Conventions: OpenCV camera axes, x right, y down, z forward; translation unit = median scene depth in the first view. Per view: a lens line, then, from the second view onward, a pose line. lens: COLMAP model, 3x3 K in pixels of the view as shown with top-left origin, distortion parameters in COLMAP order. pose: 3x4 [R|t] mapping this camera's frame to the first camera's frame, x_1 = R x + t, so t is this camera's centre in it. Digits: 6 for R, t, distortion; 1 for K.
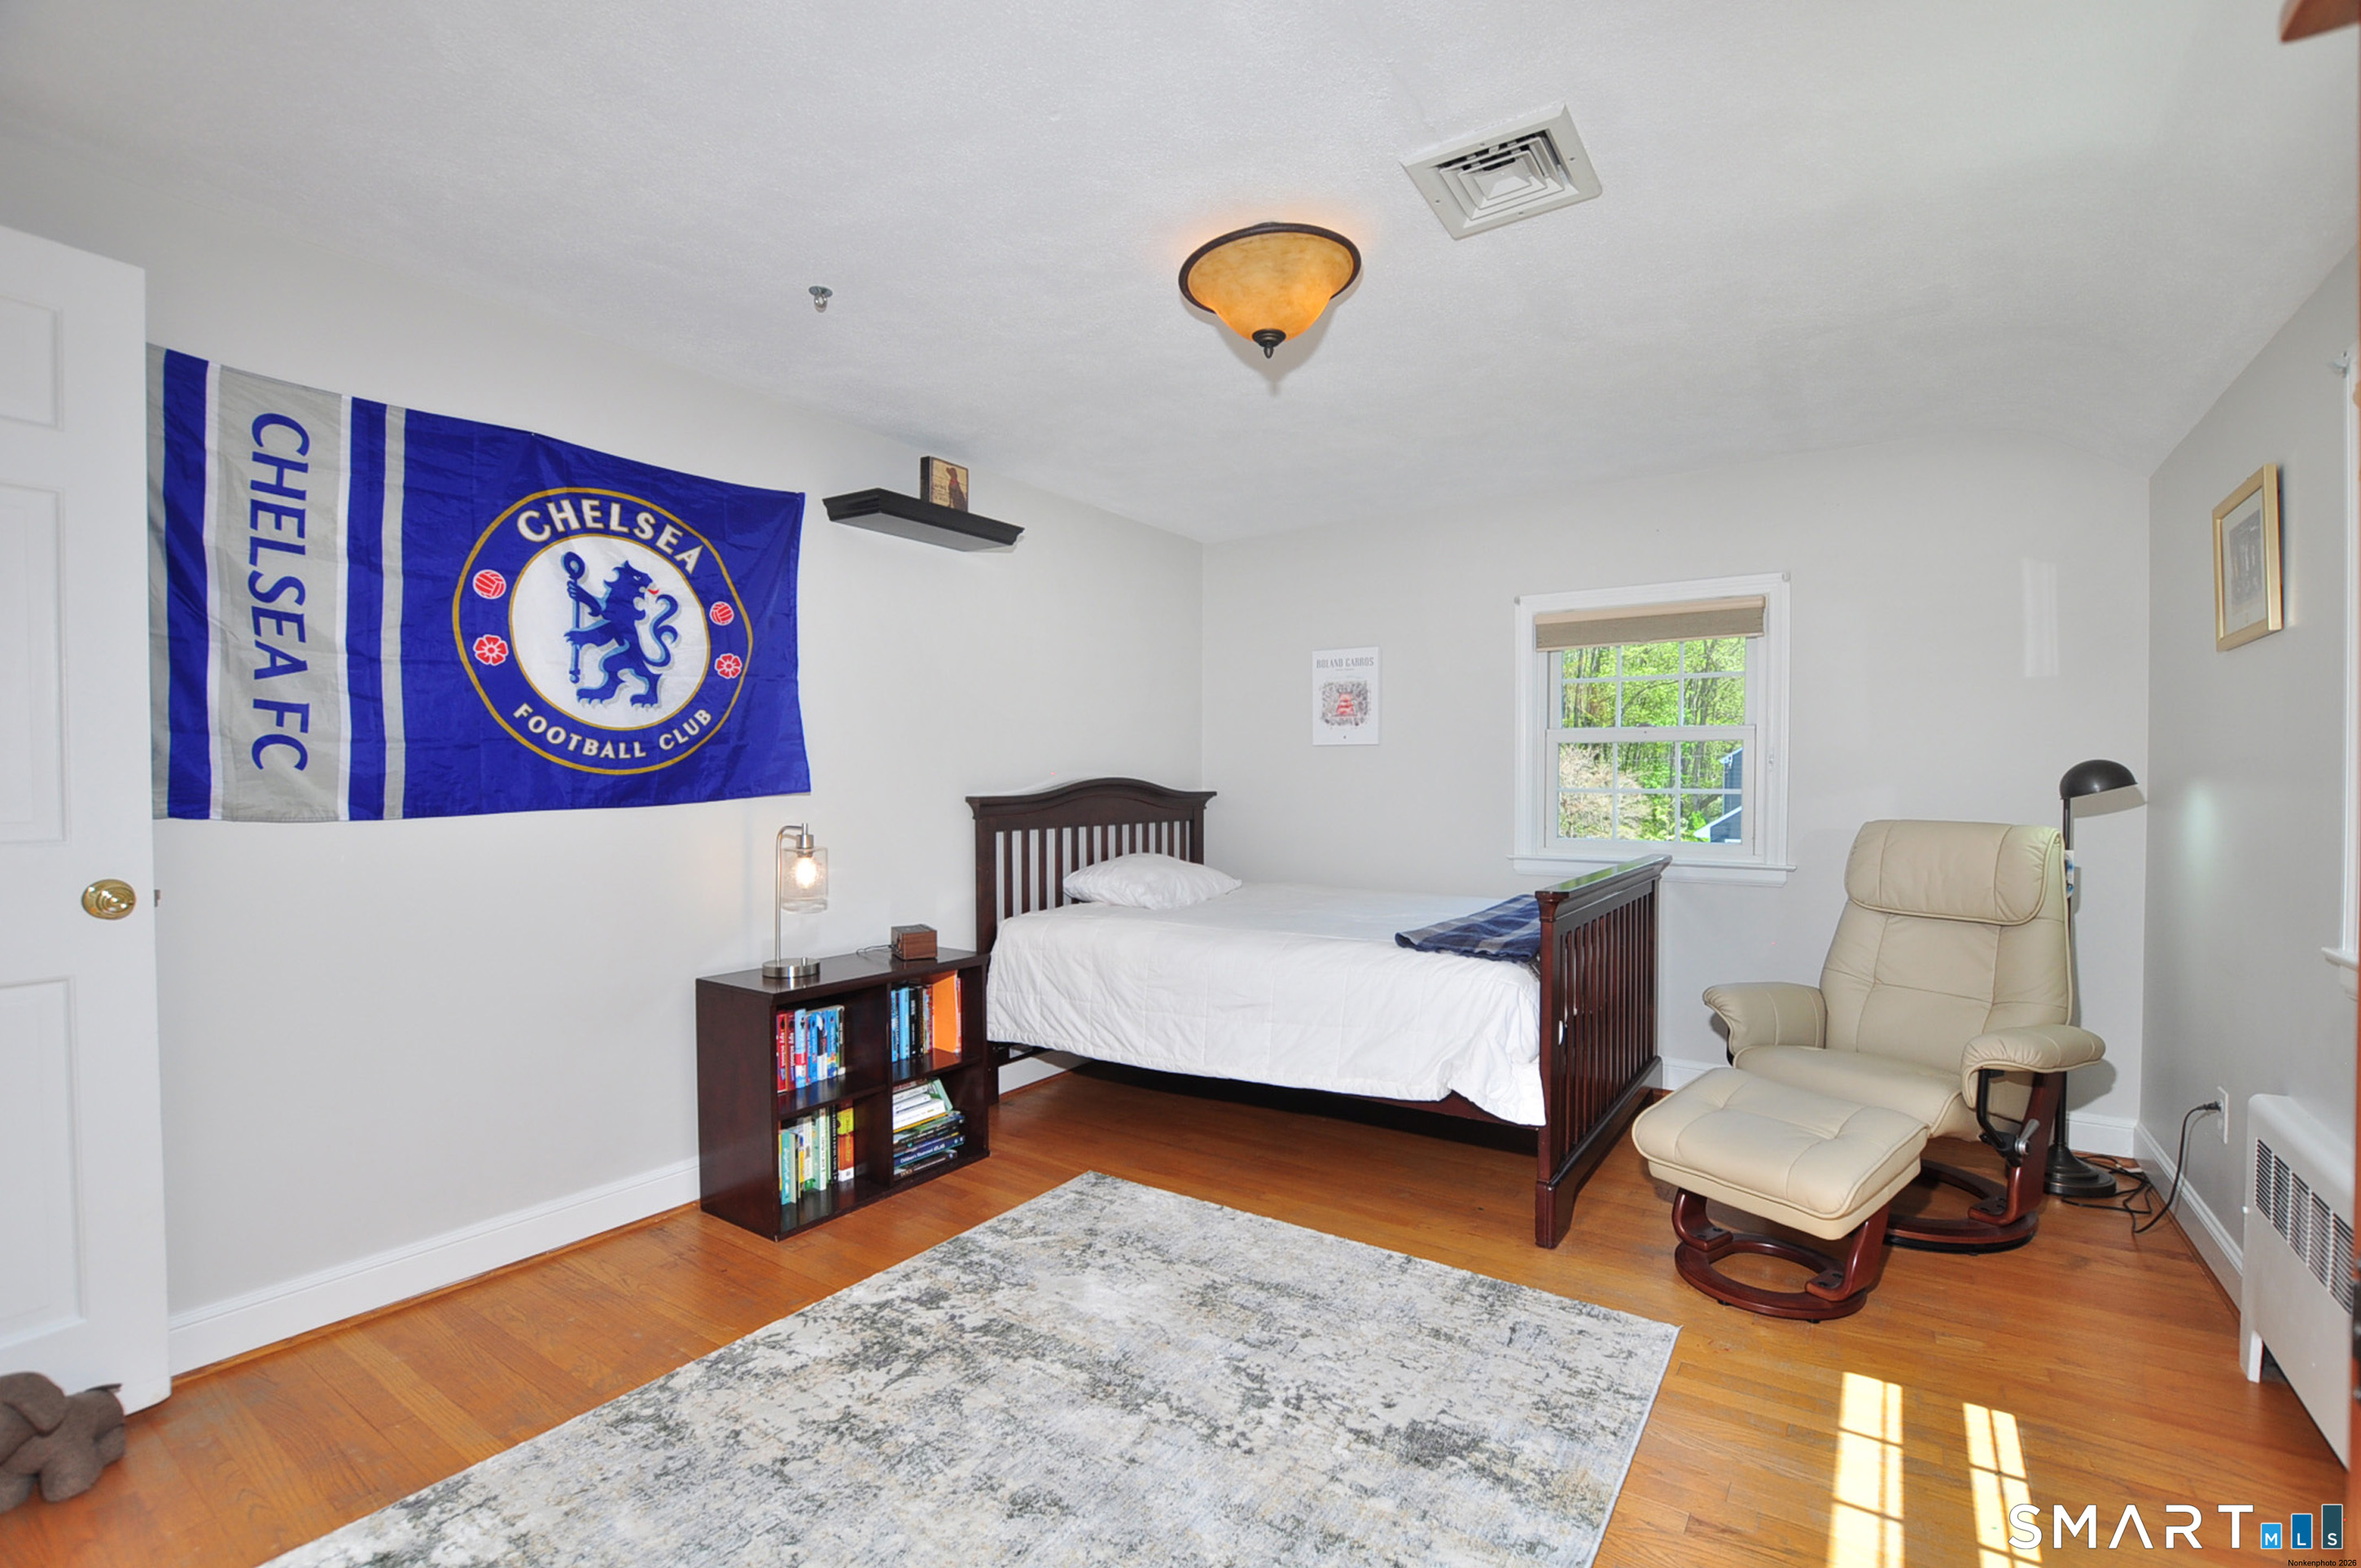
lens RADIAL K [[1050.1, 0, 1180.5], [0, 1050.1, 784.0], [0, 0, 1]] dist [-0.028213, 0.000335]
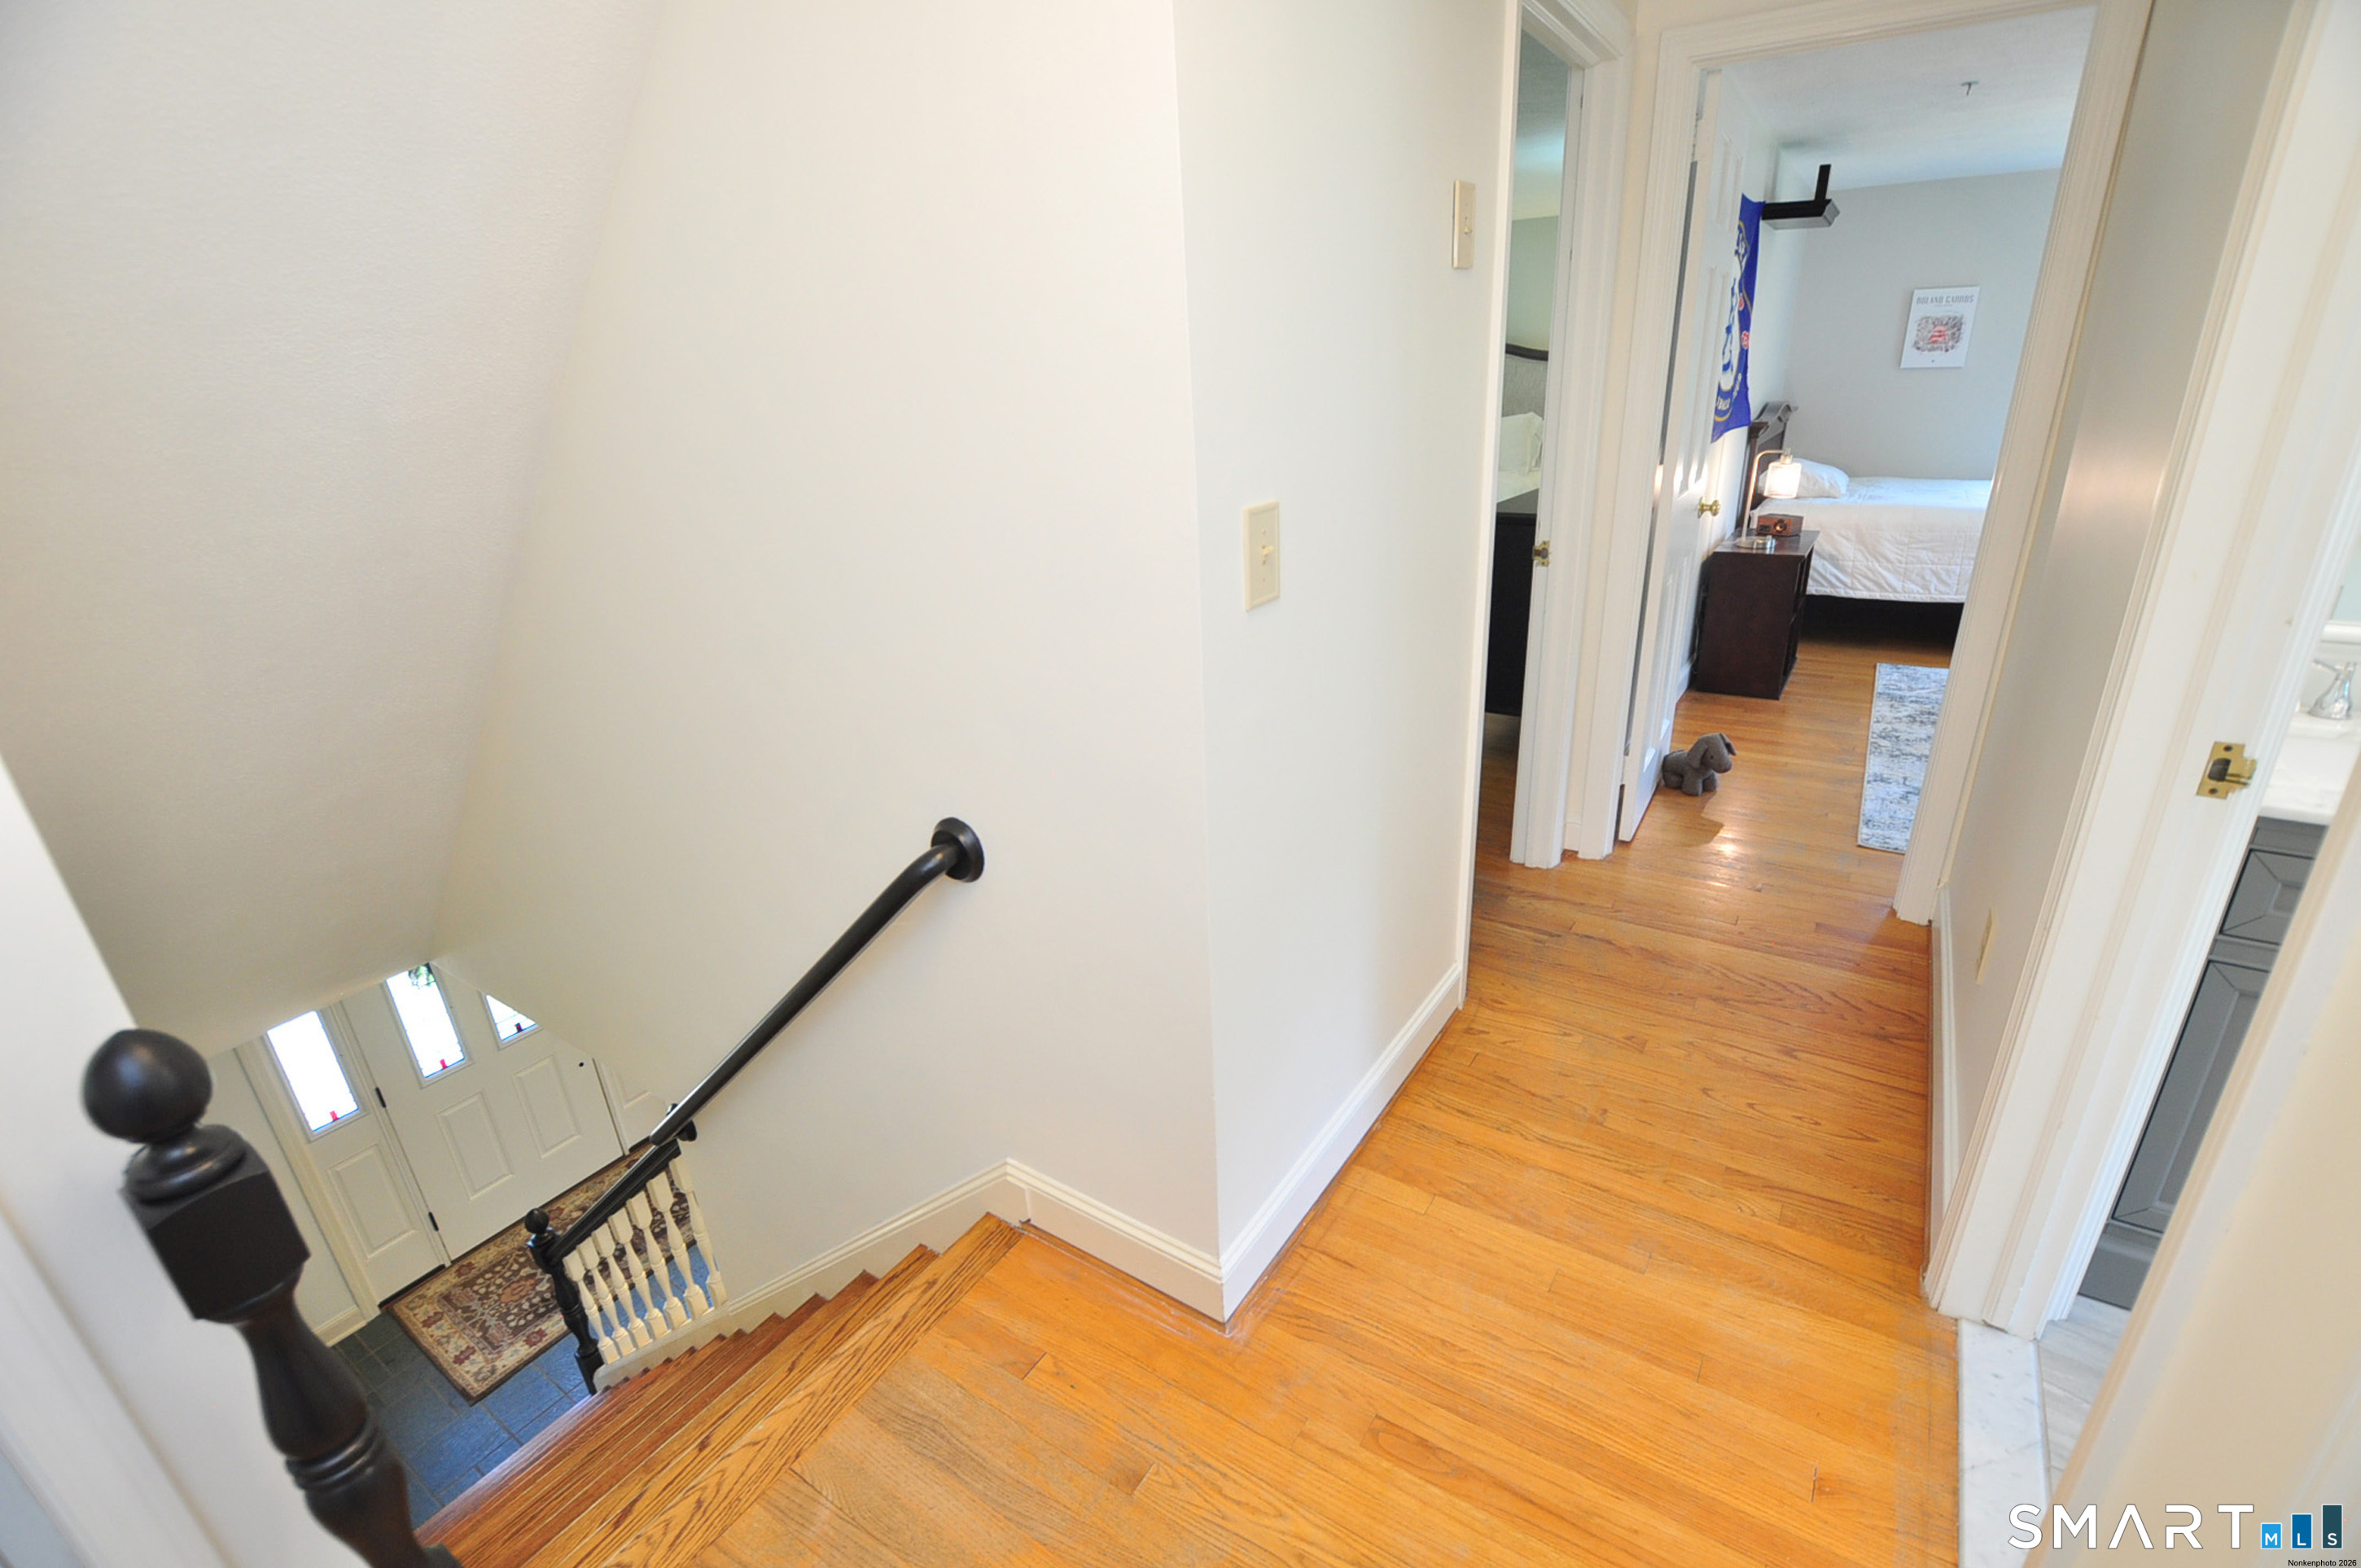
lens RADIAL K [[1050.1, 0, 1180.5], [0, 1050.1, 784.0], [0, 0, 1]] dist [-0.028213, 0.000335]
pose [[0.998845, -0.046529, -0.012009, -1.081873], [0.047718, 0.930848, 0.362277, -0.086122], [-0.005678, -0.362431, 0.931993, -0.532335]]
